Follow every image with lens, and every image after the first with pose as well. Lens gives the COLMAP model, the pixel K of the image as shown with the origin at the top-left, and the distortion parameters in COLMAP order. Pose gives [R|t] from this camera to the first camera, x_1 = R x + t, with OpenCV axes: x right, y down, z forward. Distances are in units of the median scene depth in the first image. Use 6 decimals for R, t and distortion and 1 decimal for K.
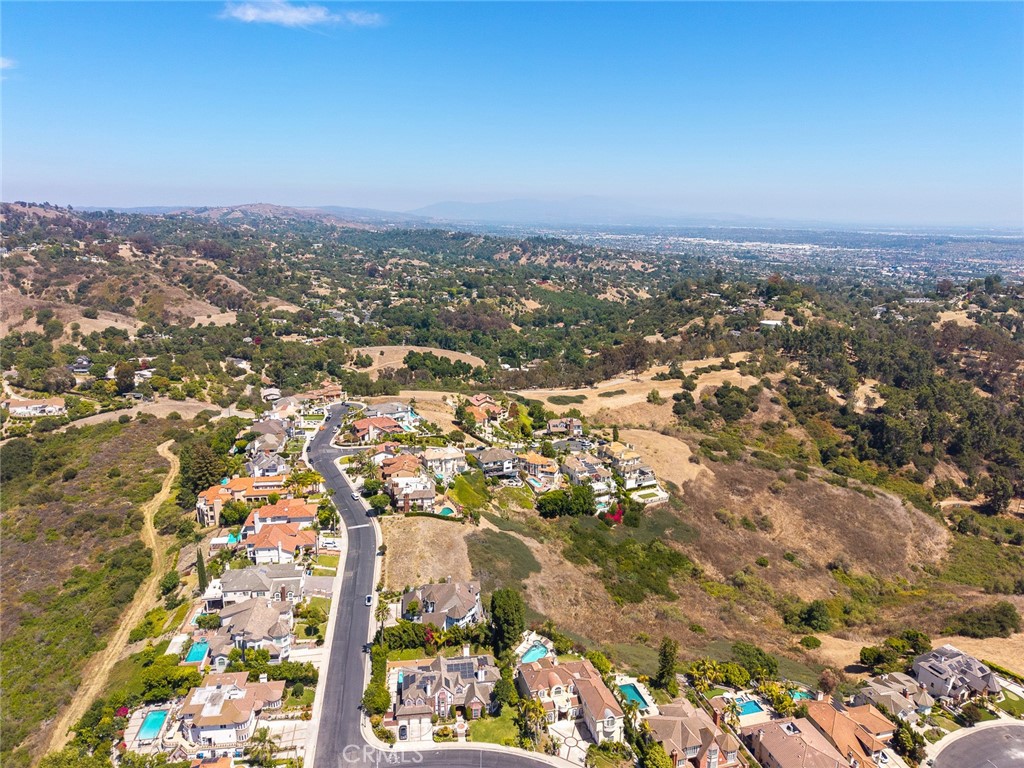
lens RADIAL K [[696.8, 0, 505.5], [0, 696.8, 381.6], [0, 0, 1]] dist [0.044988, -0.056390]
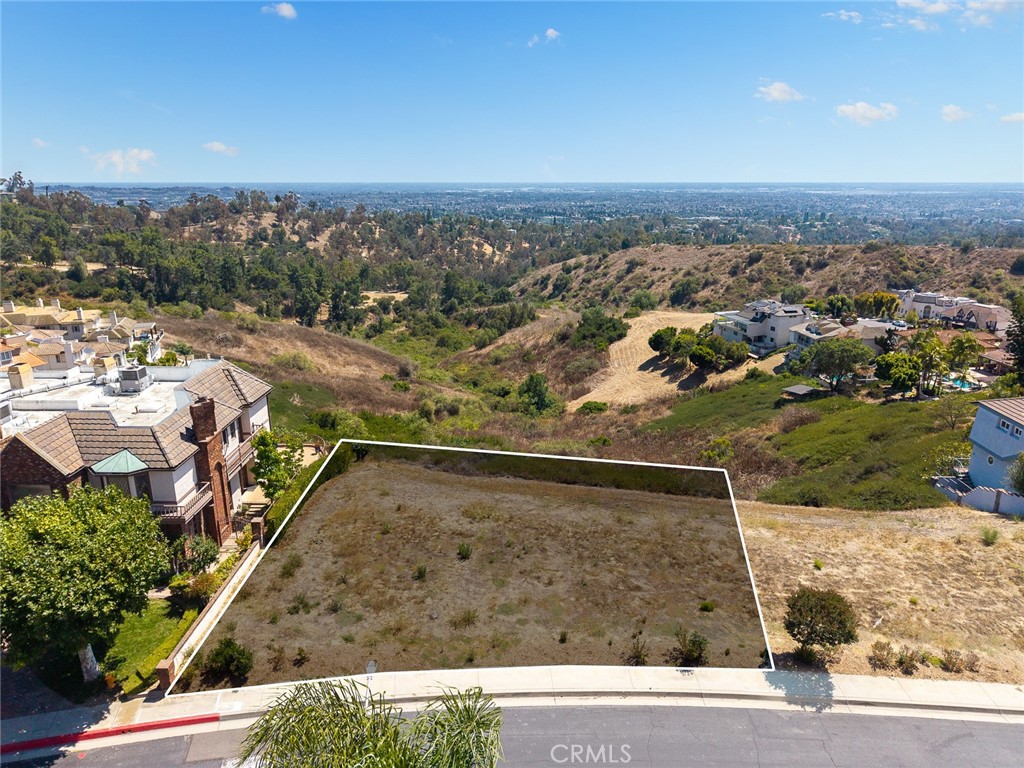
lens RADIAL K [[696.8, 0, 509.2], [0, 696.8, 375.0], [0, 0, 1]] dist [0.044988, -0.056390]
pose [[0.152501, -0.282798, 0.946979, -0.129841], [0.244173, 0.939263, 0.241172, 0.068618], [-0.957665, 0.194448, 0.212290, 0.454766]]
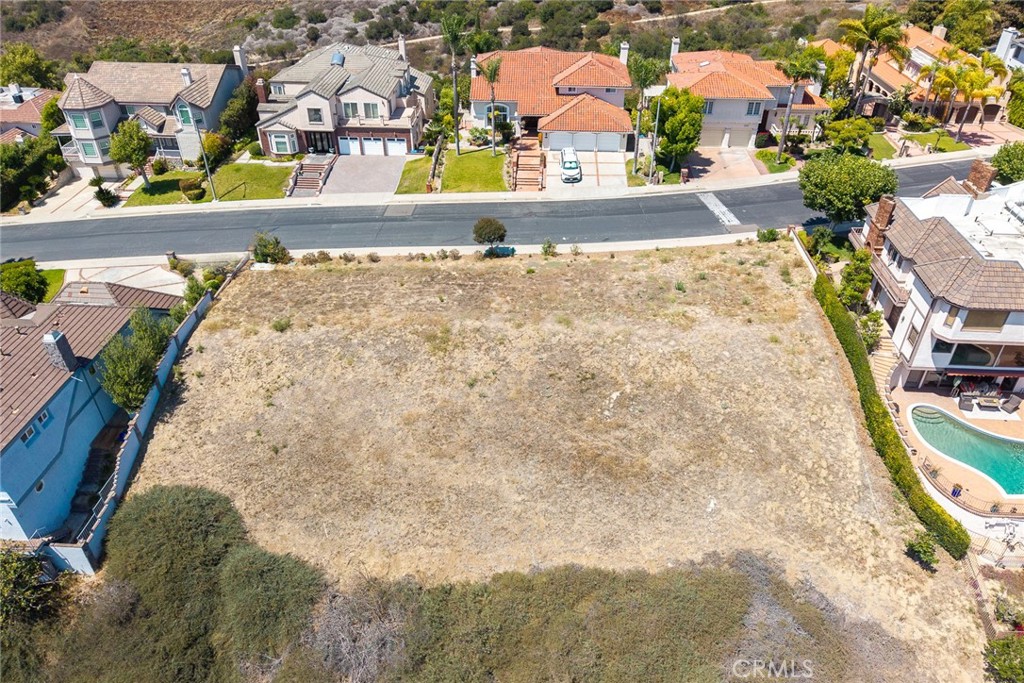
lens RADIAL K [[730.7, 0, 525.0], [0, 730.7, 355.4], [0, 0, 1]] dist [0.016759, -0.022269]
pose [[-0.171404, 0.558505, -0.811599, 0.029344], [-0.236216, 0.776464, 0.584214, 0.050452], [0.956464, 0.291849, -0.001161, 0.458113]]
